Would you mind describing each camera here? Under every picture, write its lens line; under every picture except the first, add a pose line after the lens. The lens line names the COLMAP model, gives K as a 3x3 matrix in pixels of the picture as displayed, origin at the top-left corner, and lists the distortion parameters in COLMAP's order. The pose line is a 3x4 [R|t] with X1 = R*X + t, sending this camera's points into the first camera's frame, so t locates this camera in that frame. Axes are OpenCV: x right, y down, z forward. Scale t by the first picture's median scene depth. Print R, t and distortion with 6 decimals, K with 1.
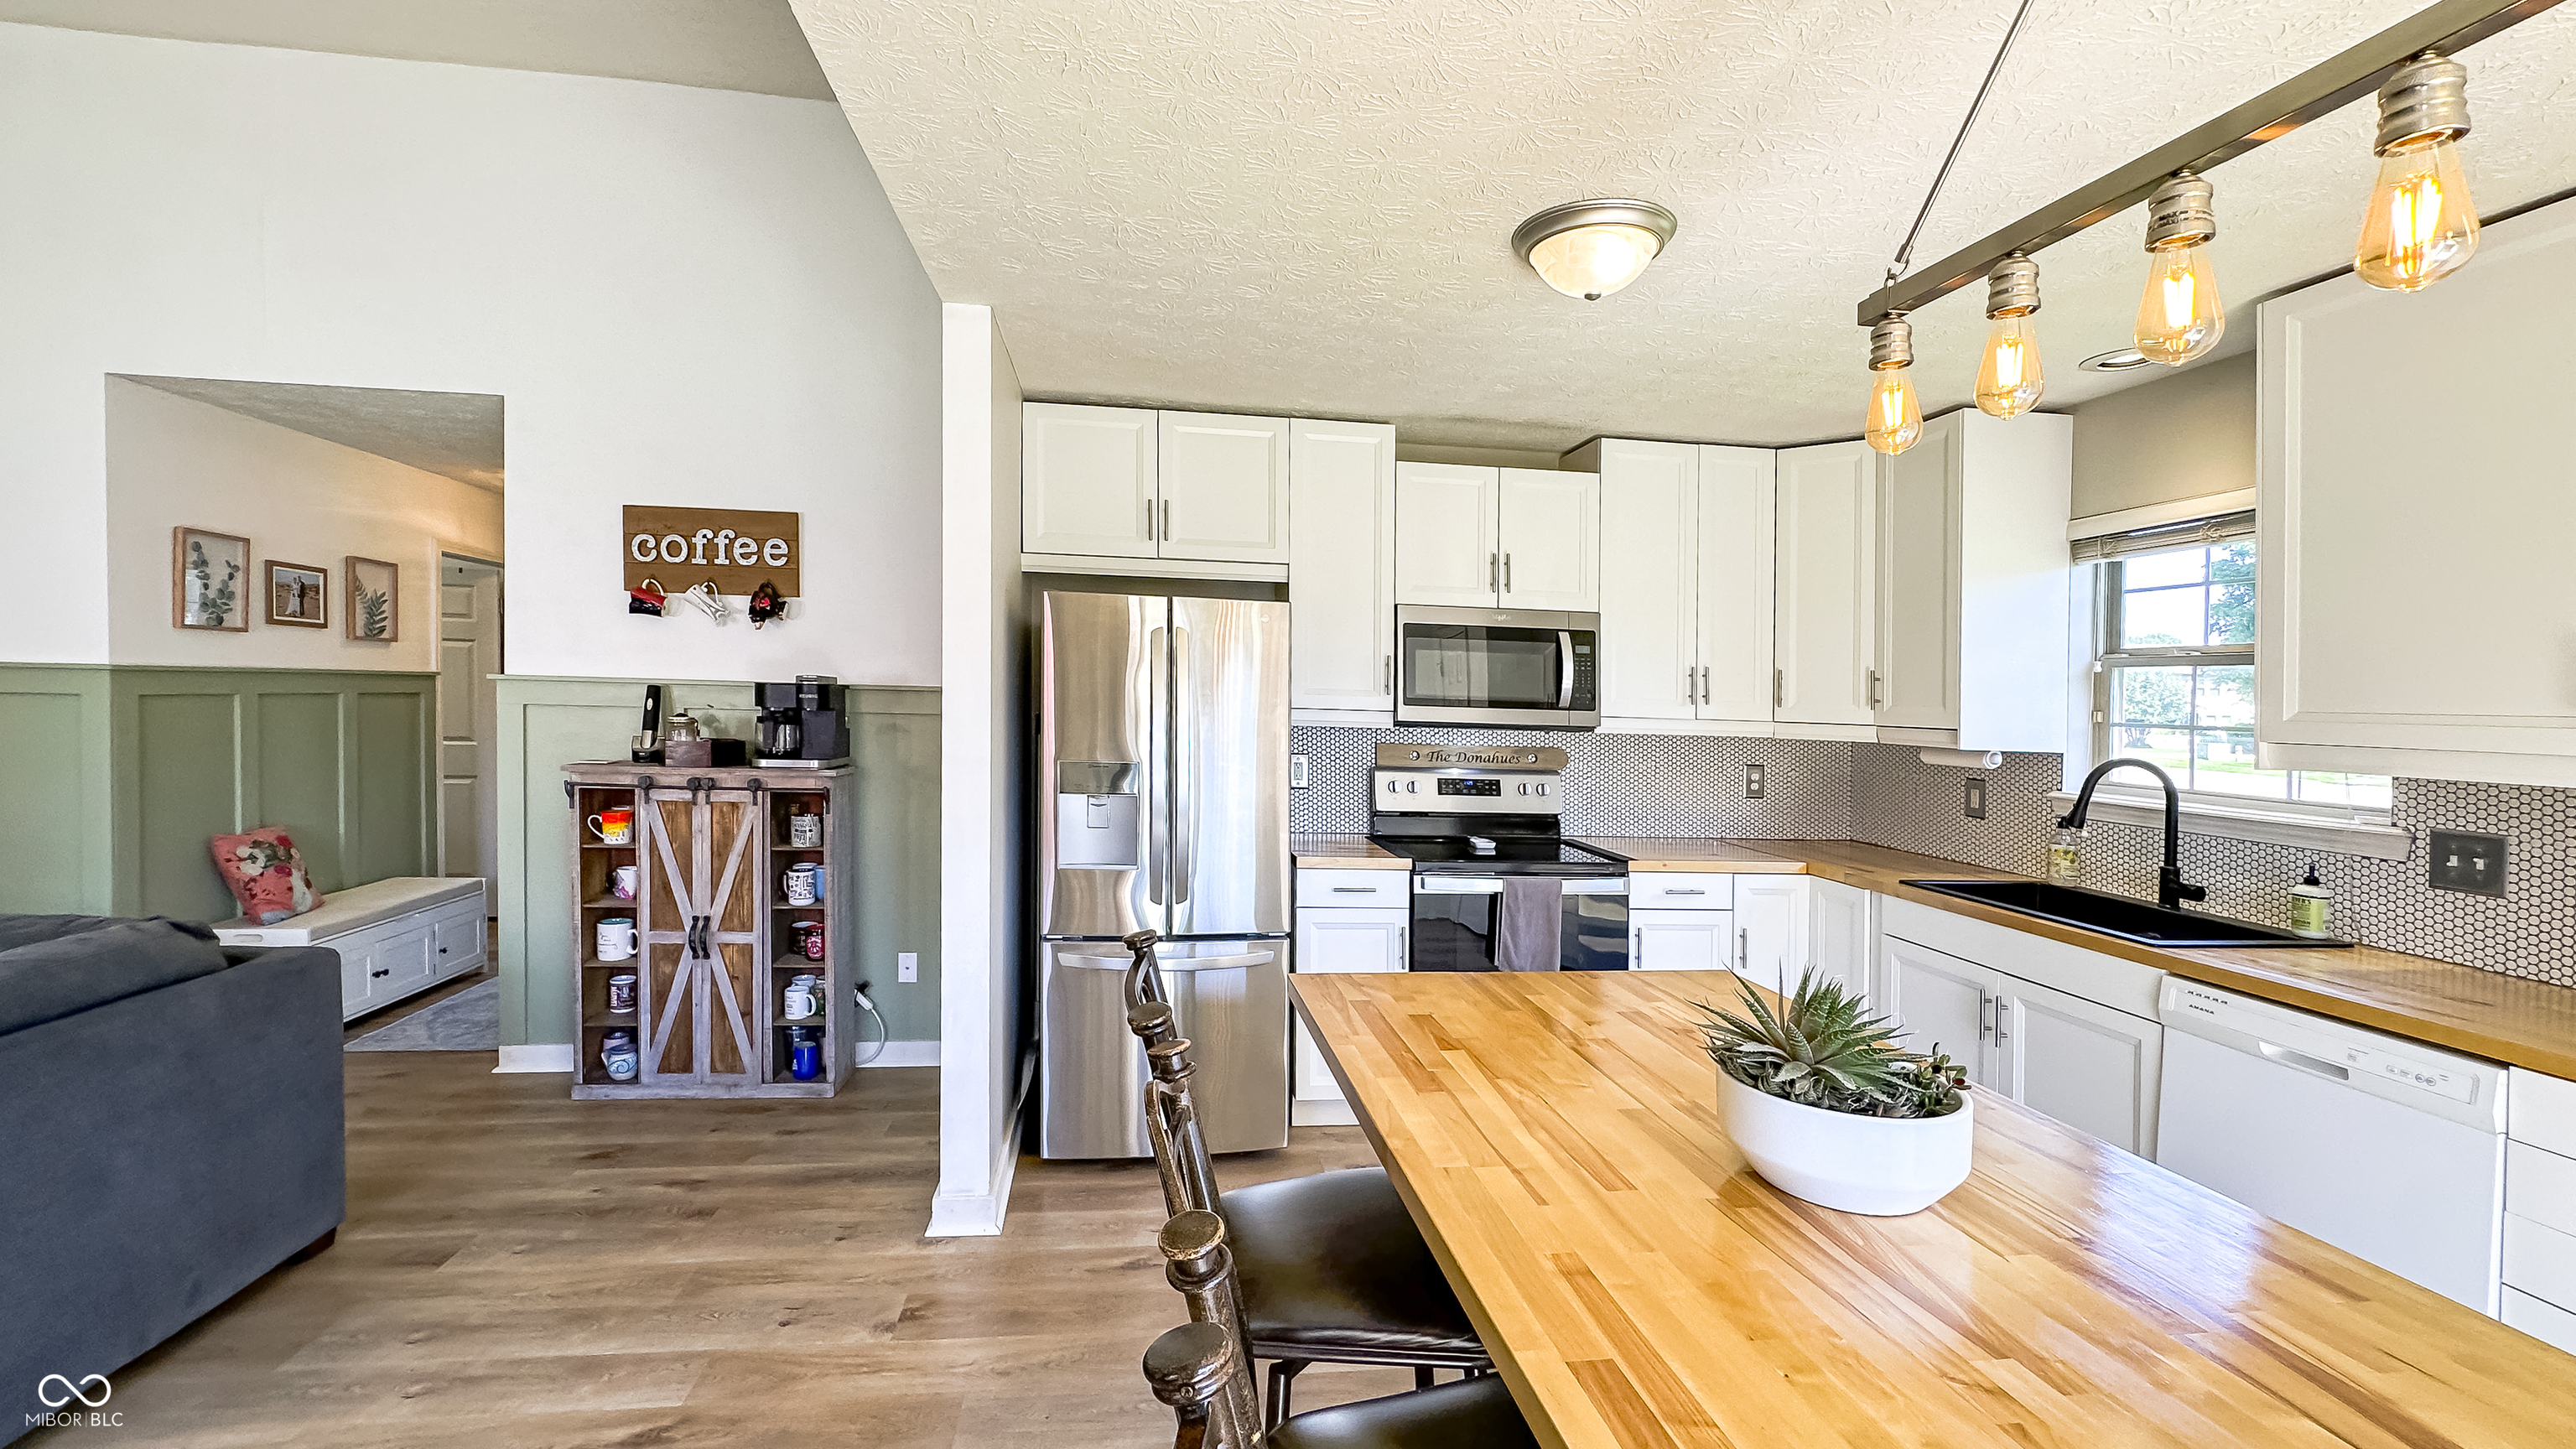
lens RADIAL K [[1055.2, 0, 1274.6], [0, 1055.2, 700.9], [0, 0, 1]] dist [0.001384, 0.000054]
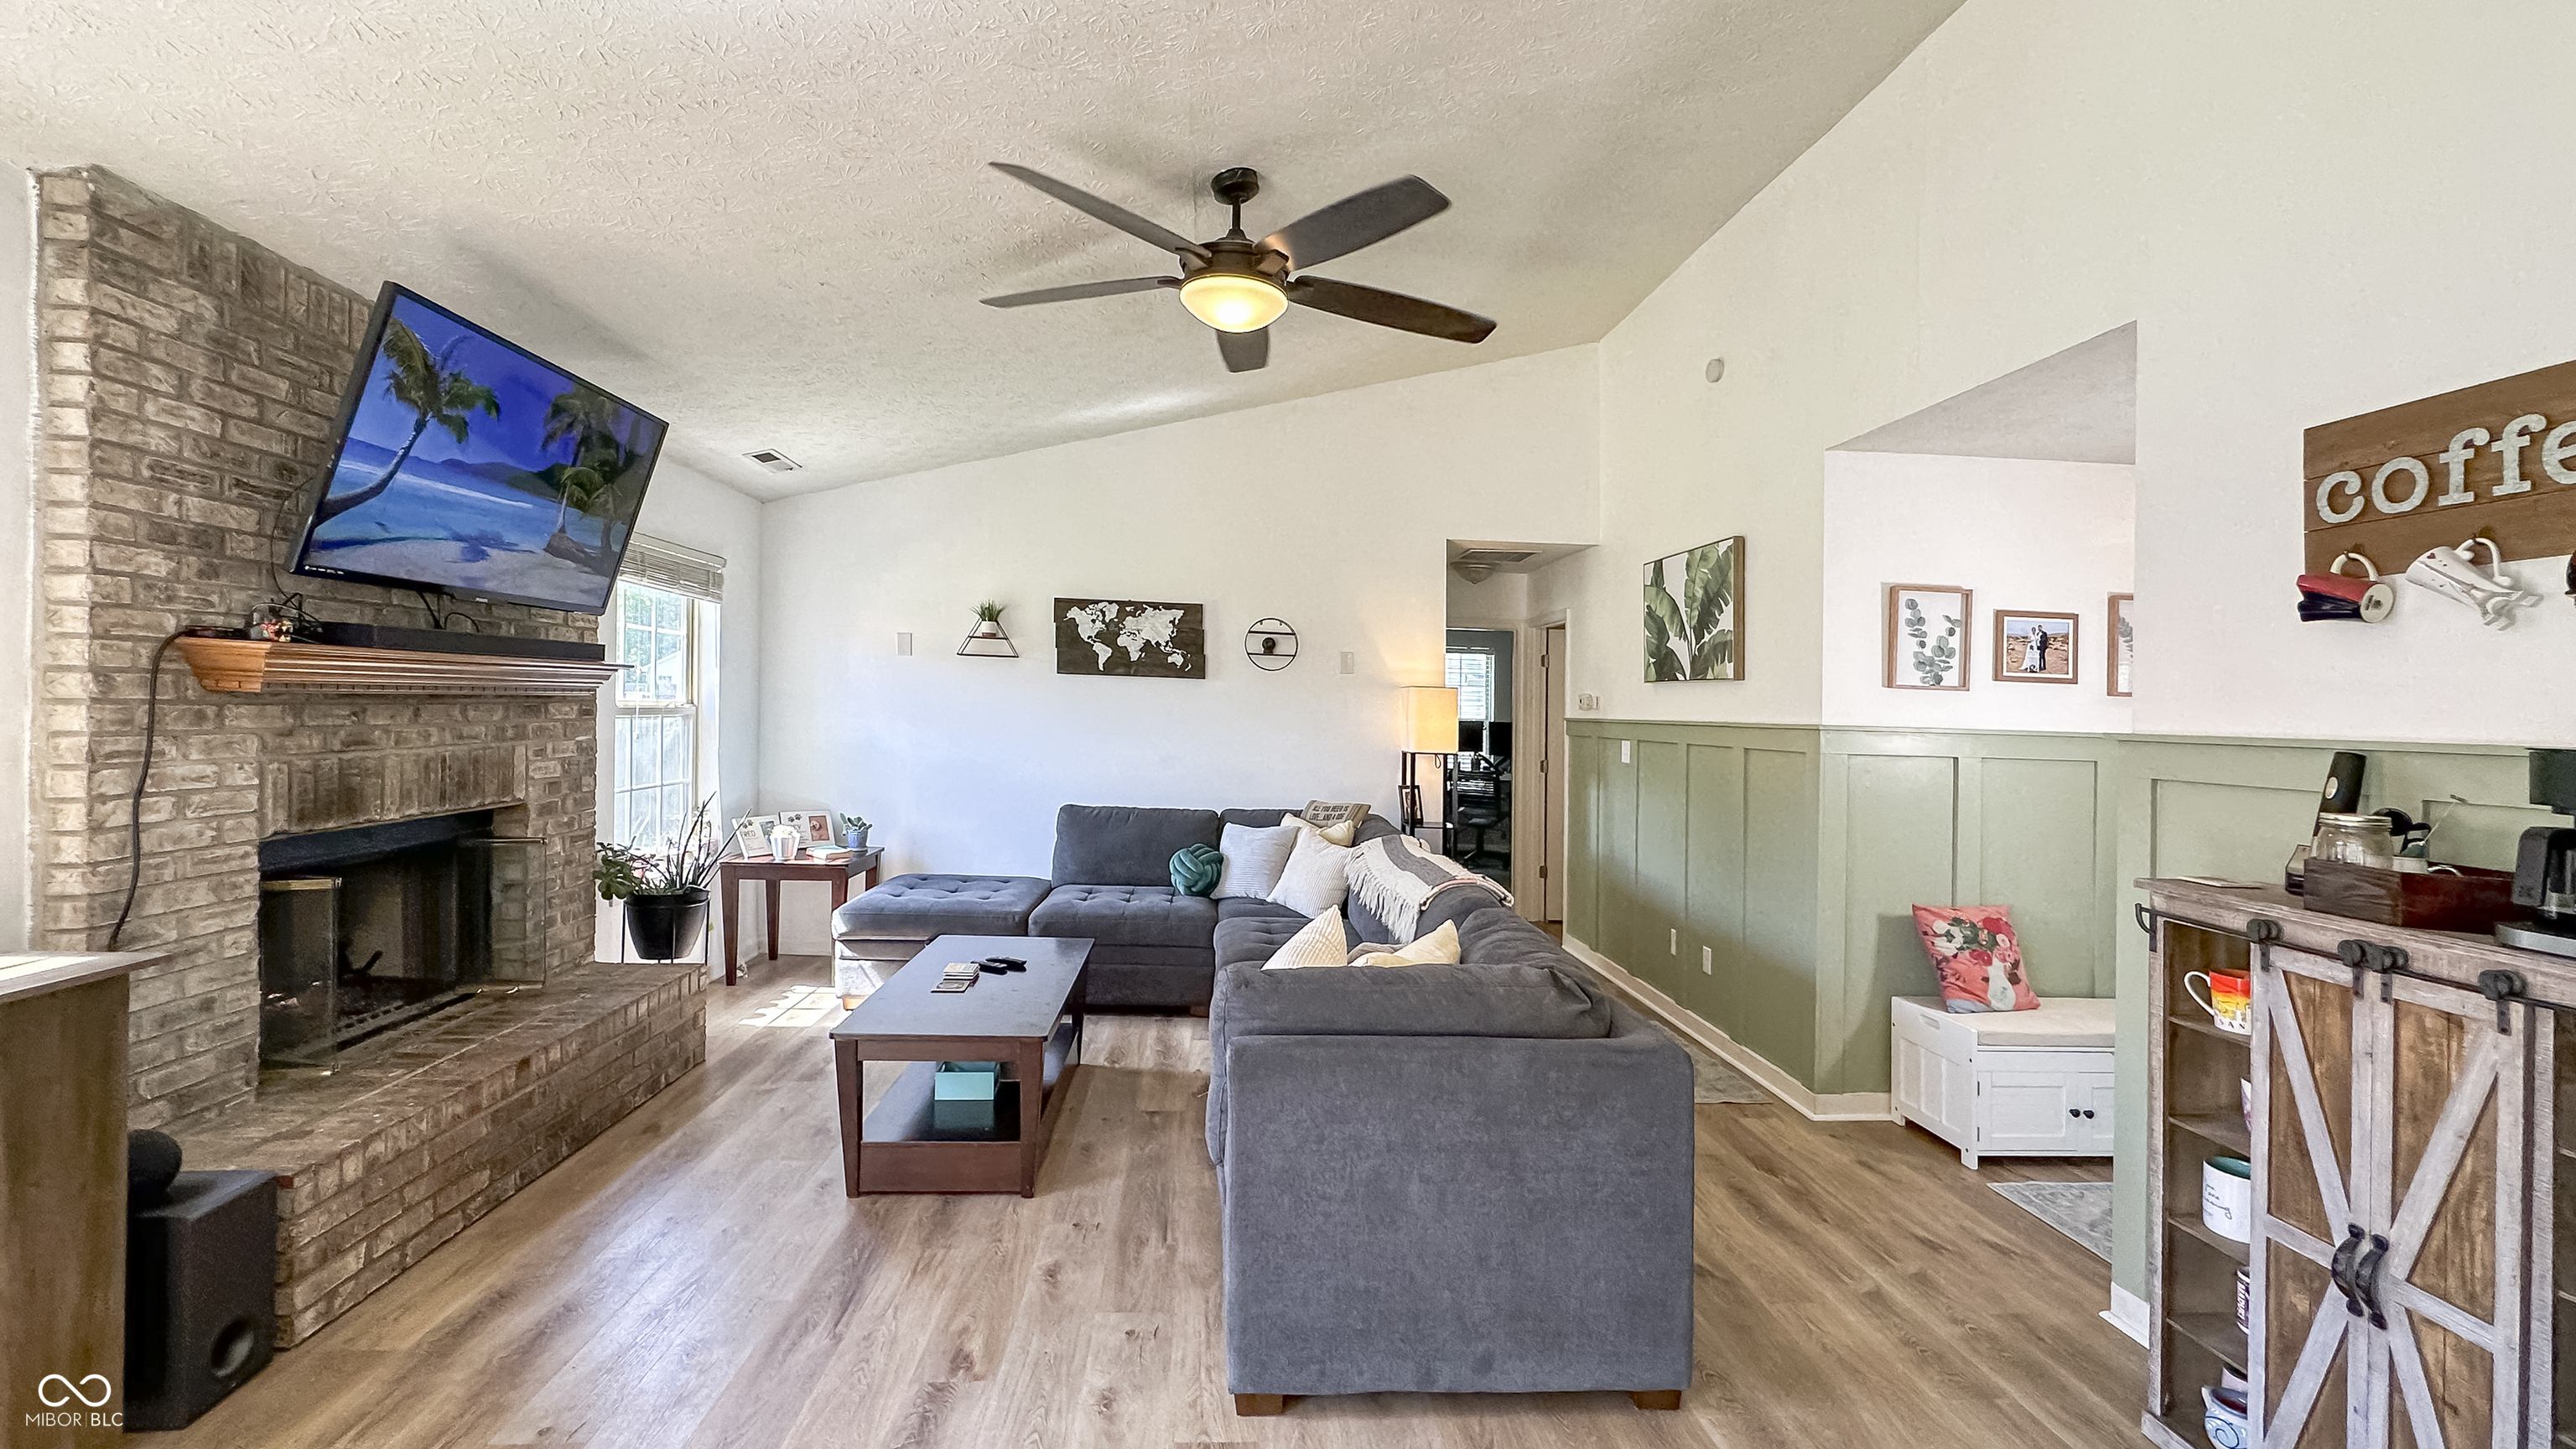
lens RADIAL K [[1029.3, 0, 1293.7], [0, 1029.3, 696.2], [0, 0, 1]] dist [0.001047, 0.000520]
pose [[-0.053552, -0.040315, -0.997751, -0.048048], [-0.041063, 0.998428, -0.038138, -0.002102], [0.997720, 0.038929, -0.055123, 0.489132]]
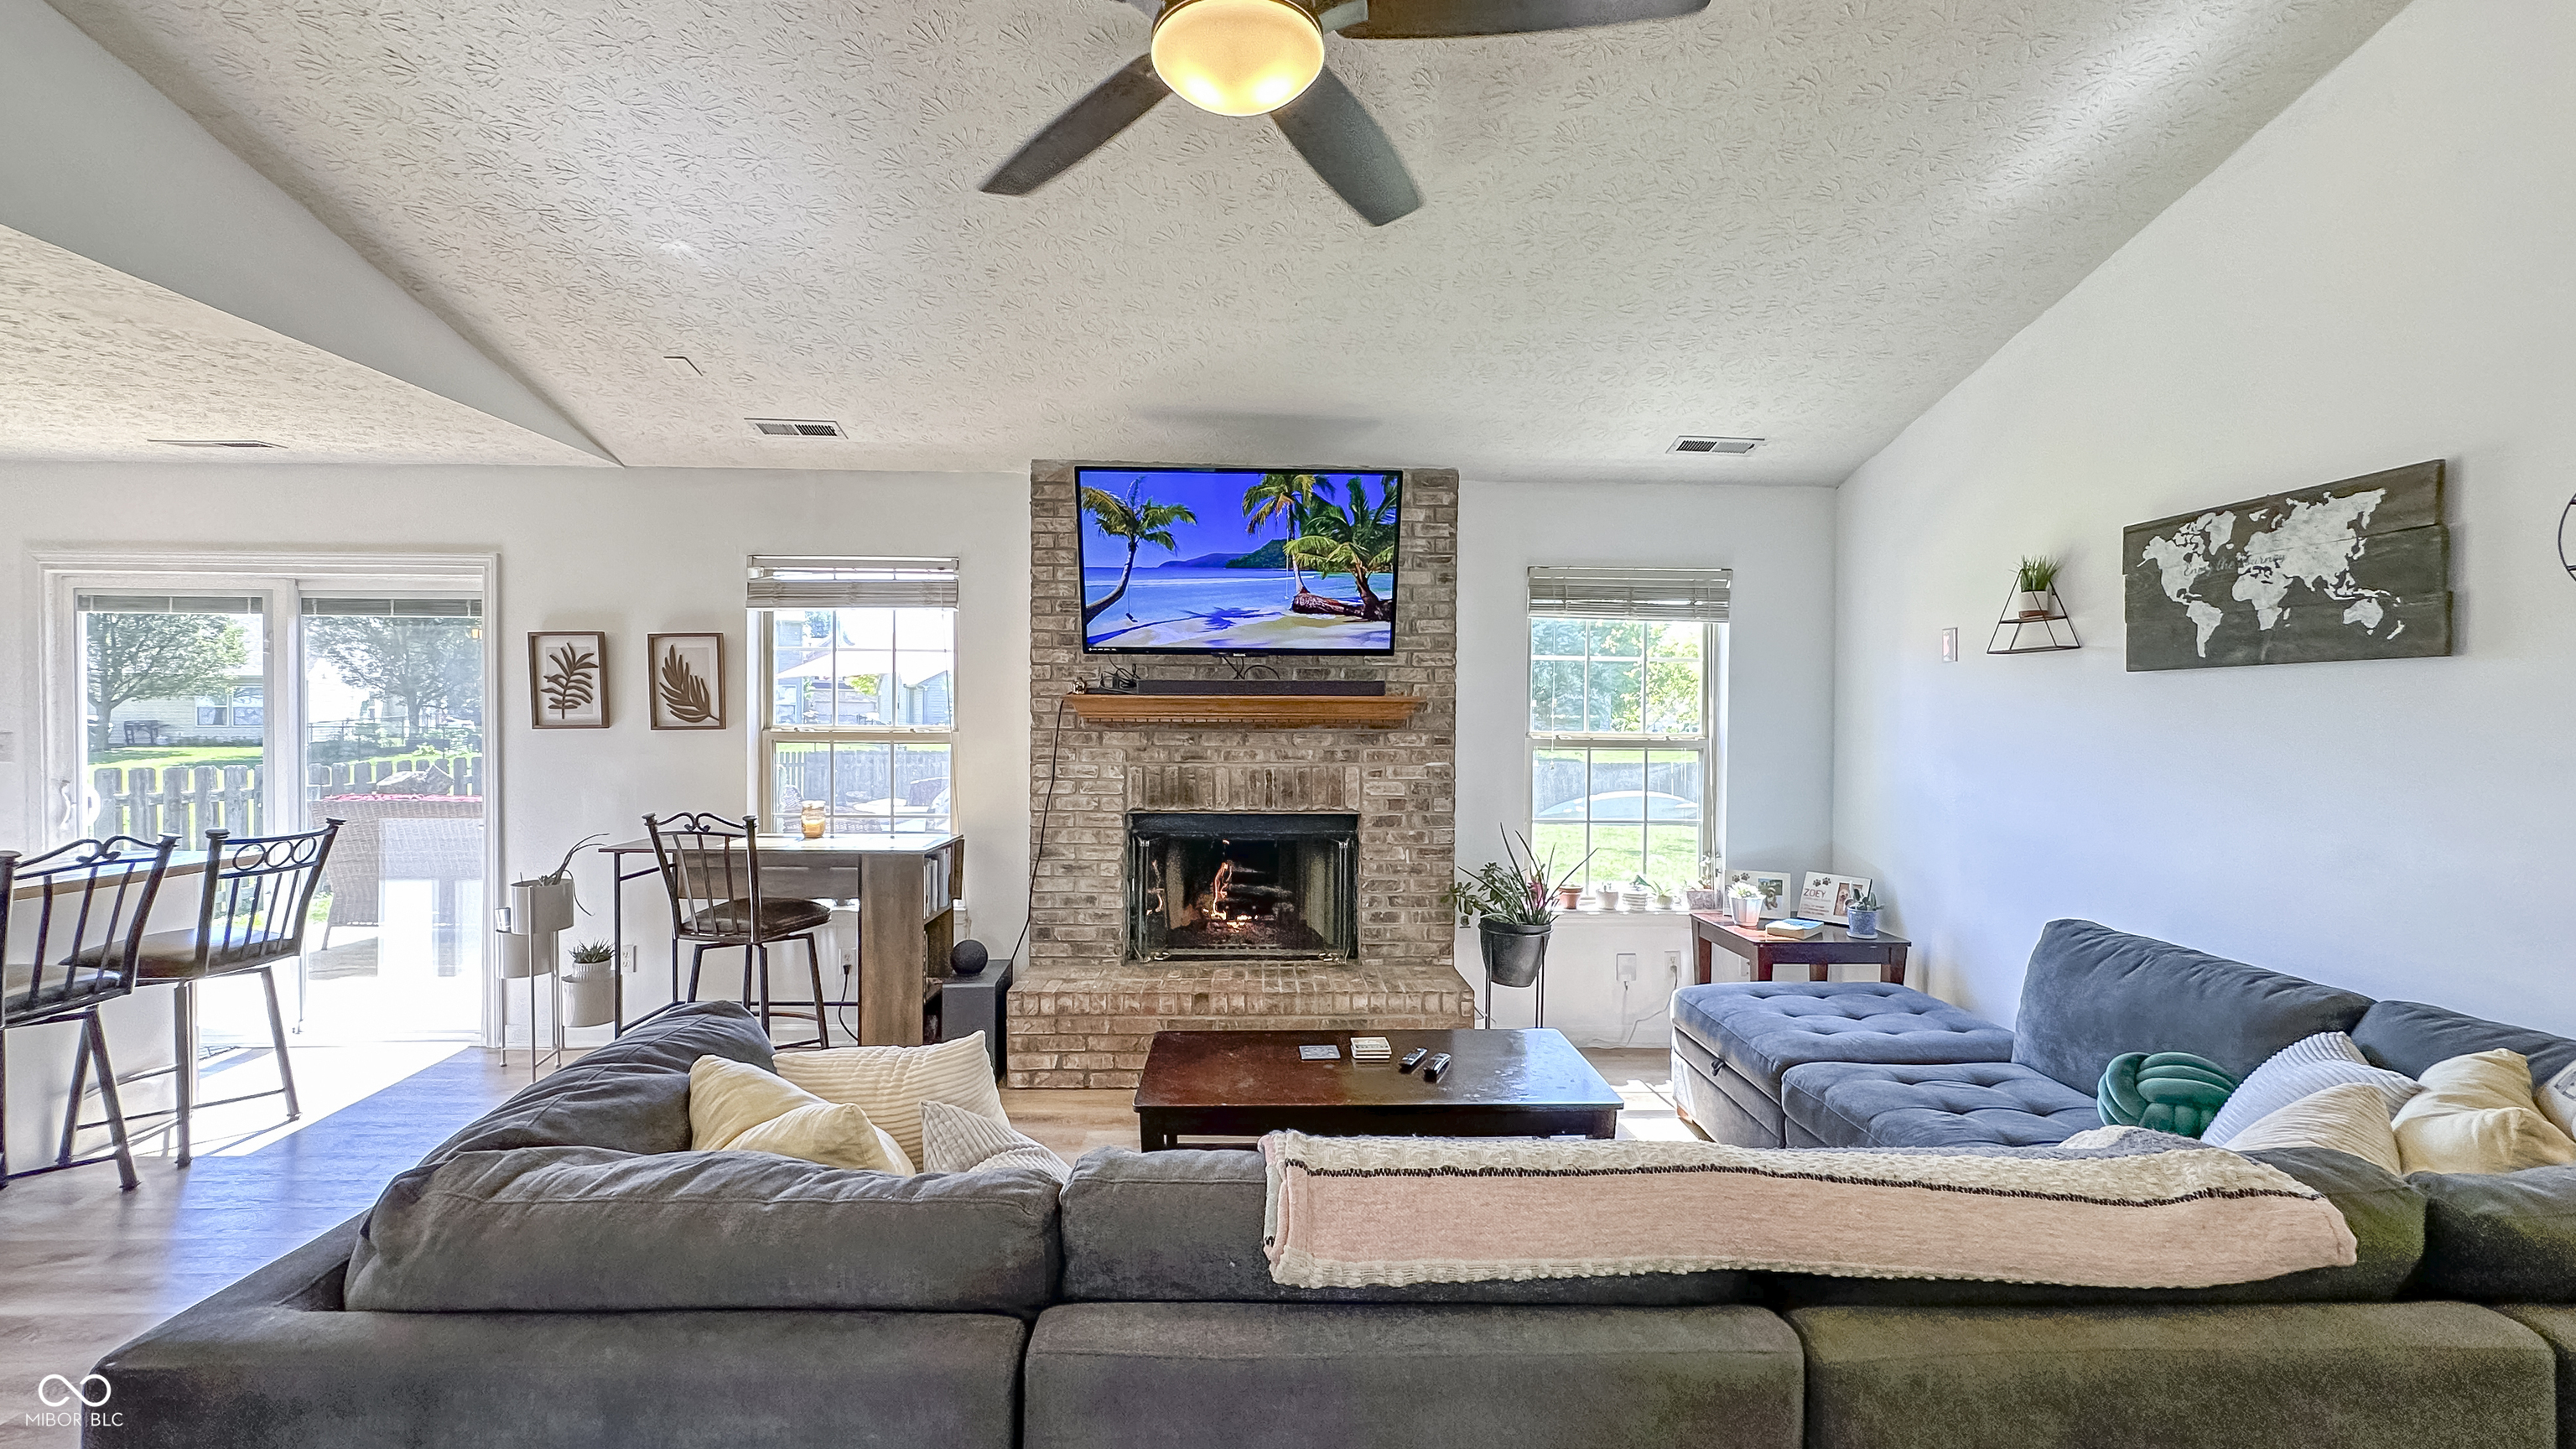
lens RADIAL K [[1073.2, 0, 1274.6], [0, 1073.2, 728.3], [0, 0, 1]] dist [-0.000880, -0.000150]
pose [[-0.993757, -0.038178, 0.104830, -0.927621], [-0.036336, 0.999151, 0.019425, -0.025905], [-0.105483, 0.015494, -0.994300, 0.920101]]
